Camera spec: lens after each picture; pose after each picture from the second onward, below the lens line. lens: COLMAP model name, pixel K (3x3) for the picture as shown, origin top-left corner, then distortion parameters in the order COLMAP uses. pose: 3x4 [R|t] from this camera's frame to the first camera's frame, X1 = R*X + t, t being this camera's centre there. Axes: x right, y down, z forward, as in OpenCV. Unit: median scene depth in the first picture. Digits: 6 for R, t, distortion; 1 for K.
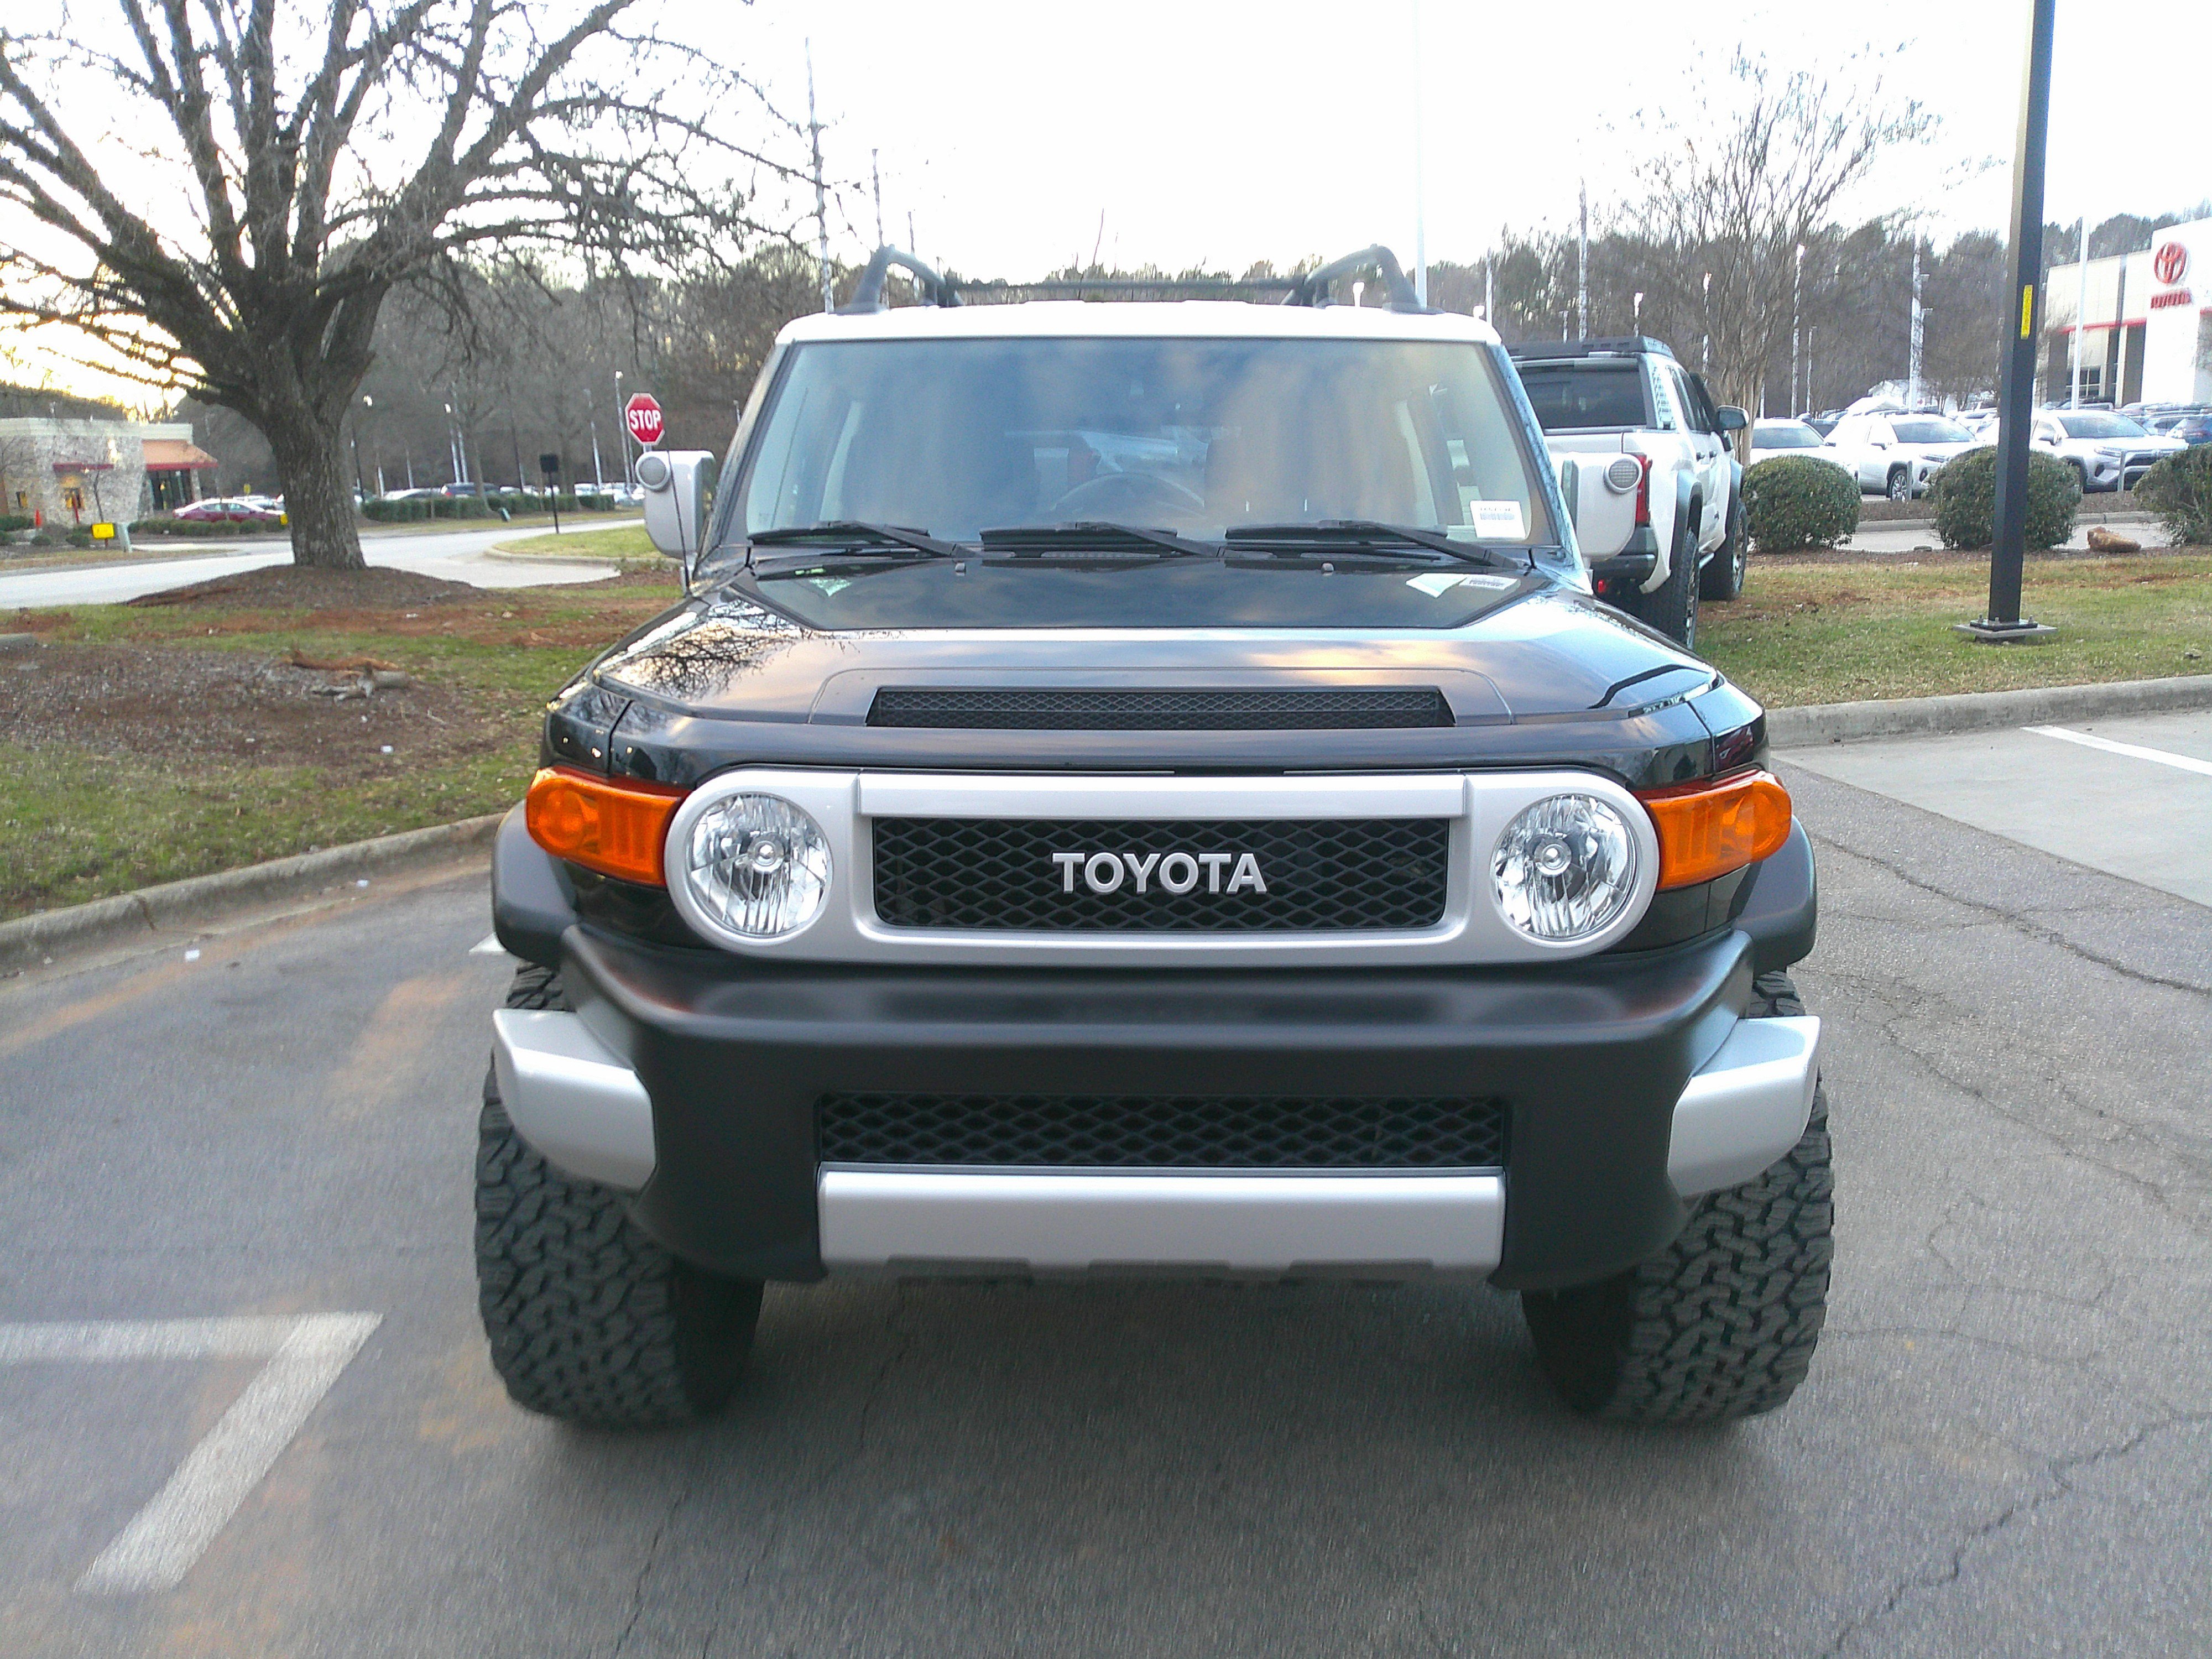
lens RADIAL K [[1728.2, 0, 1072.3], [0, 1728.2, 858.7], [0, 0, 1]] dist [0.010973, -0.026778]
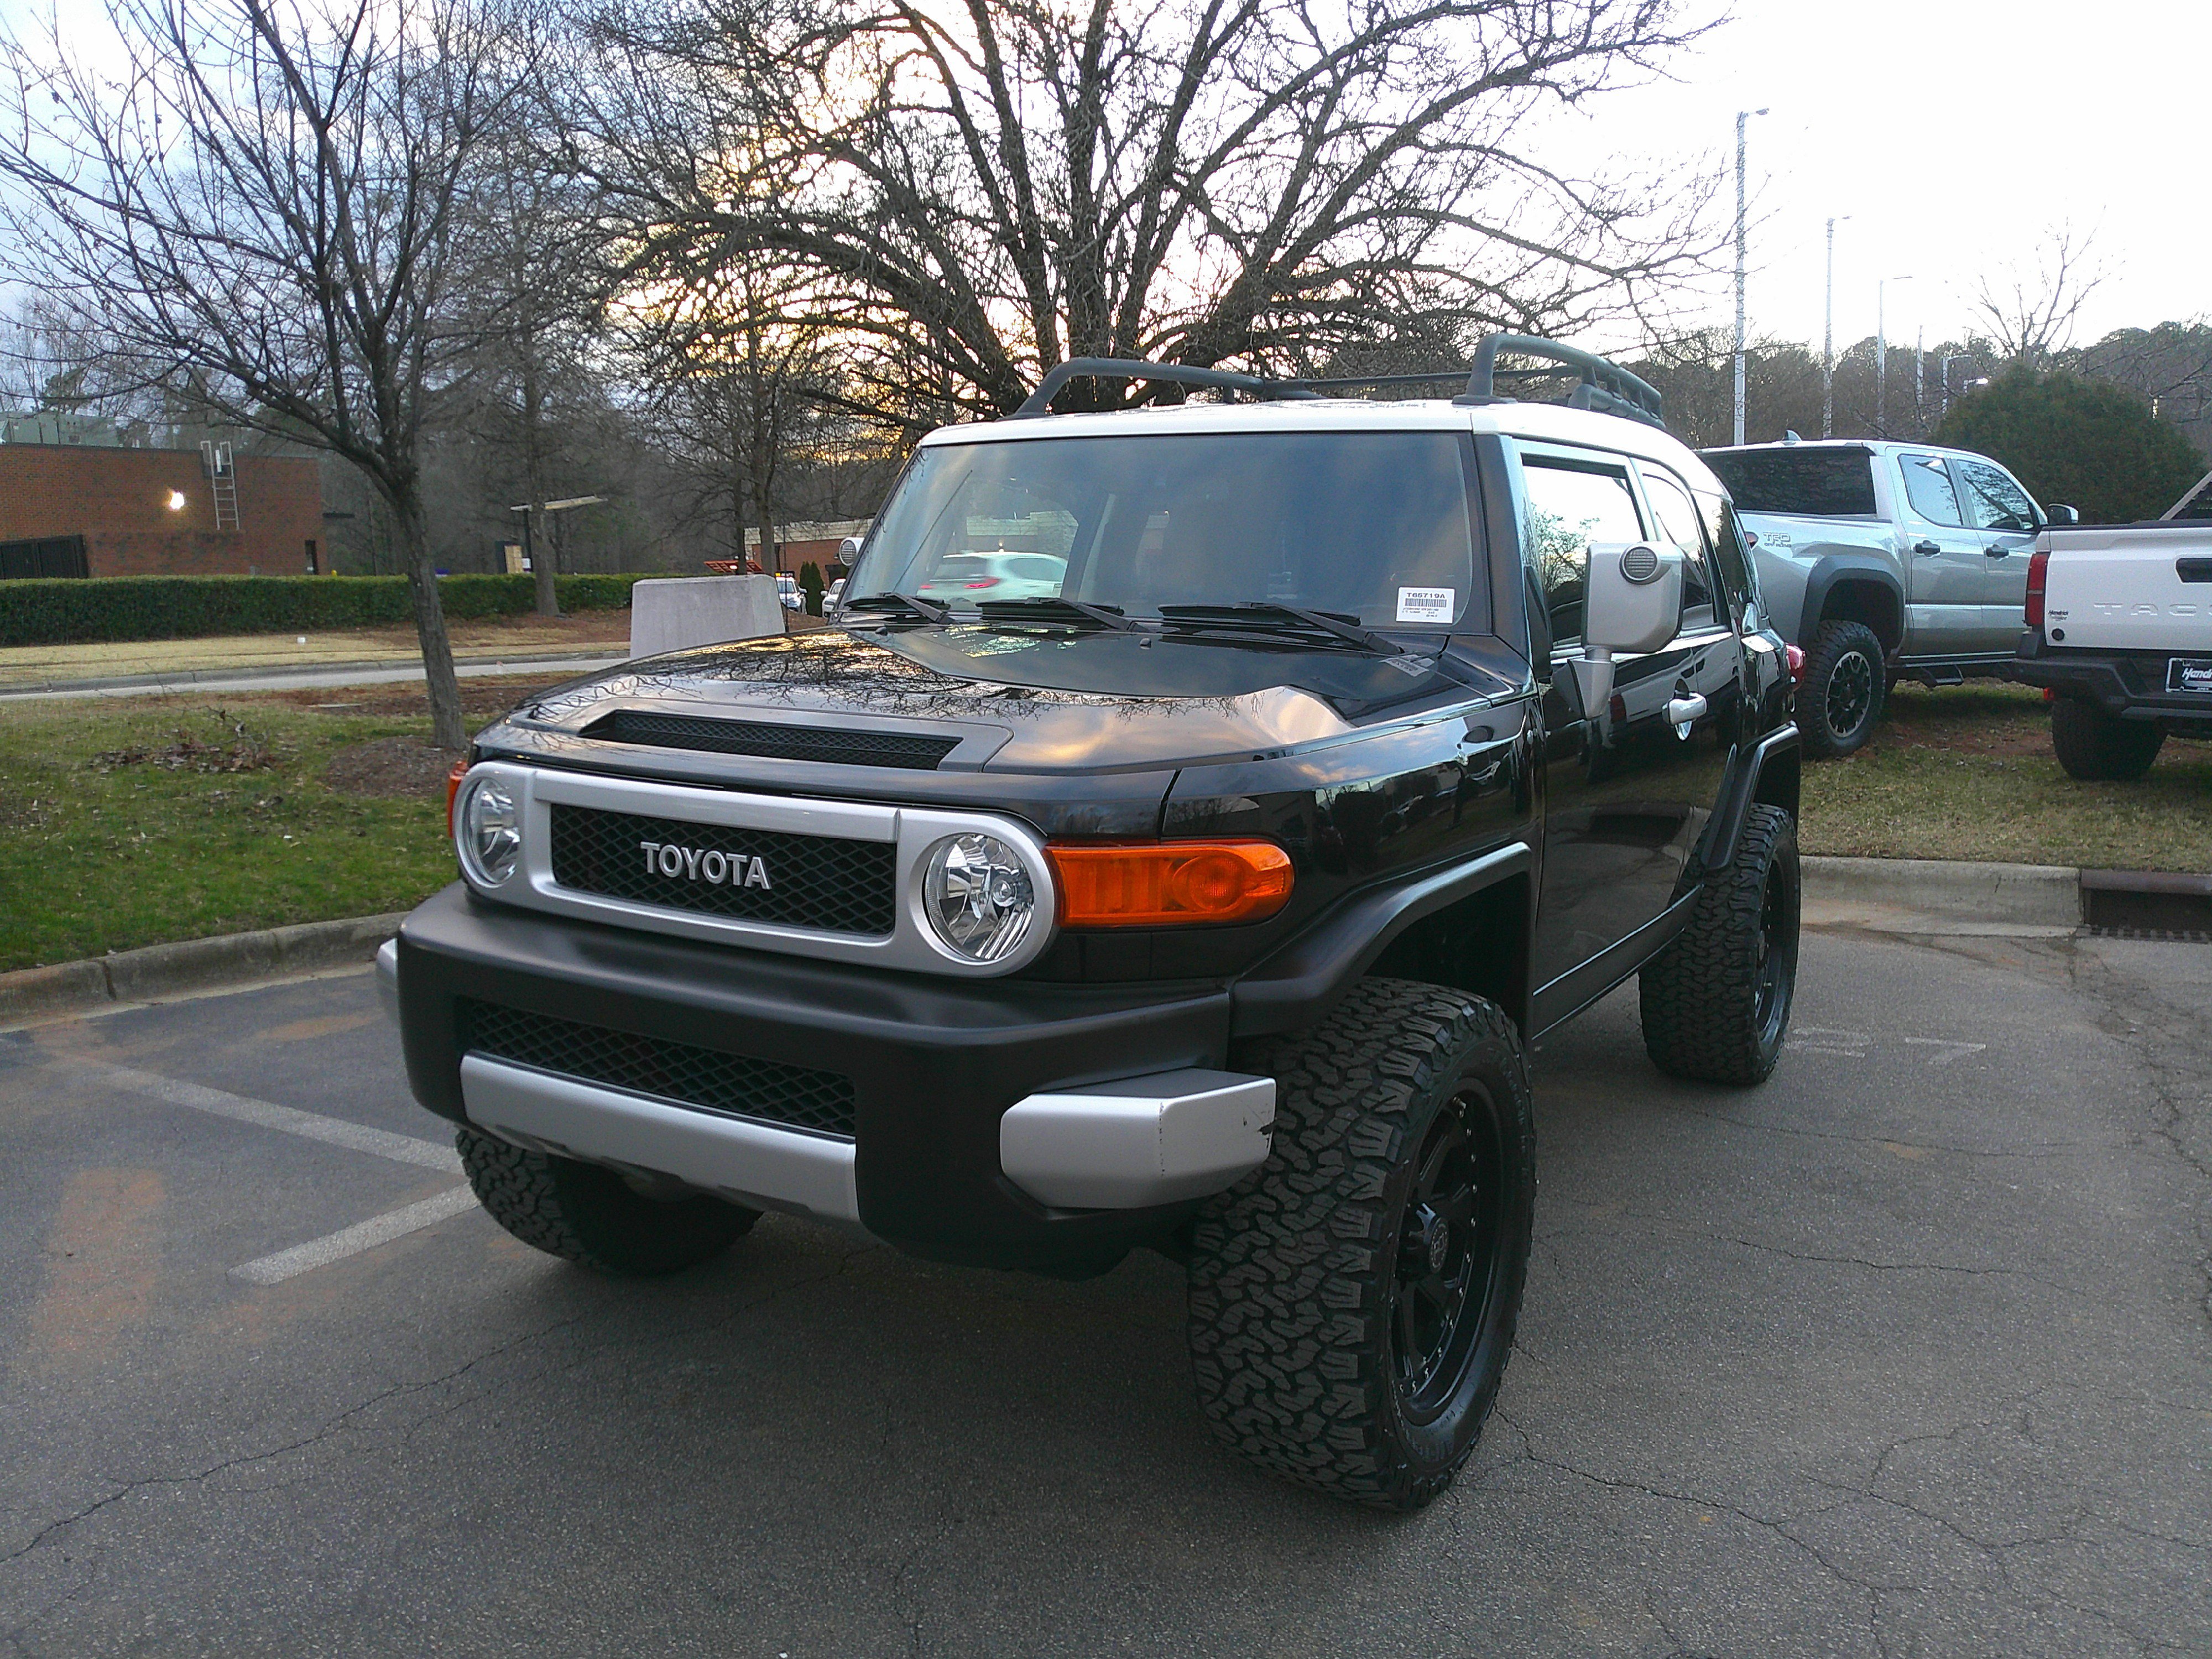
lens RADIAL K [[1728.2, 0, 1060.9], [0, 1728.2, 852.9], [0, 0, 1]] dist [0.010973, -0.026778]
pose [[0.853689, 0.098212, -0.511439, 0.917695], [-0.123623, 0.992203, -0.015817, -0.012832], [0.505898, 0.076728, 0.859174, 0.034530]]
